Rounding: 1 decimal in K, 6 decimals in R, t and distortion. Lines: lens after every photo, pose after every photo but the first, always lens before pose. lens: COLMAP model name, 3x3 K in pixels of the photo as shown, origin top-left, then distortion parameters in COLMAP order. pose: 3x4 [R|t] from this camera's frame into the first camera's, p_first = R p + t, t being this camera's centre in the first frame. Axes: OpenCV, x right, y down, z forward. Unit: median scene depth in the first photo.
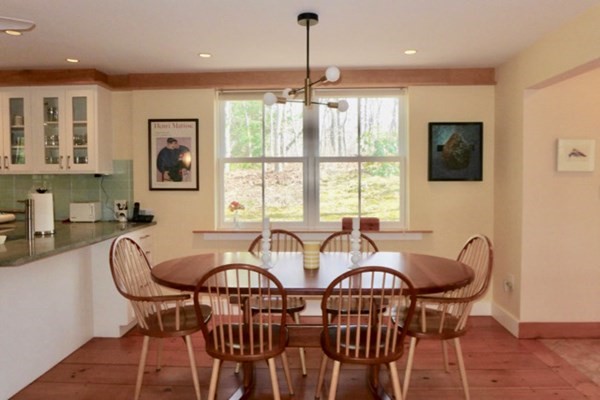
lens RADIAL K [[426.5, 0, 300.0], [0, 426.5, 200.0], [0, 0, 1]] dist [-0.080537, 0.072179]
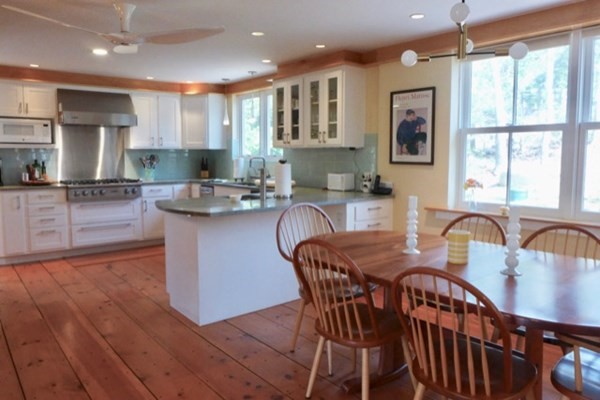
lens RADIAL K [[426.5, 0, 300.0], [0, 426.5, 200.0], [0, 0, 1]] dist [-0.080537, 0.072179]
pose [[0.682081, 0.080417, -0.726841, 0.243293], [-0.035793, 0.996415, 0.076653, -0.005885], [0.730400, -0.026268, 0.682514, 0.151657]]
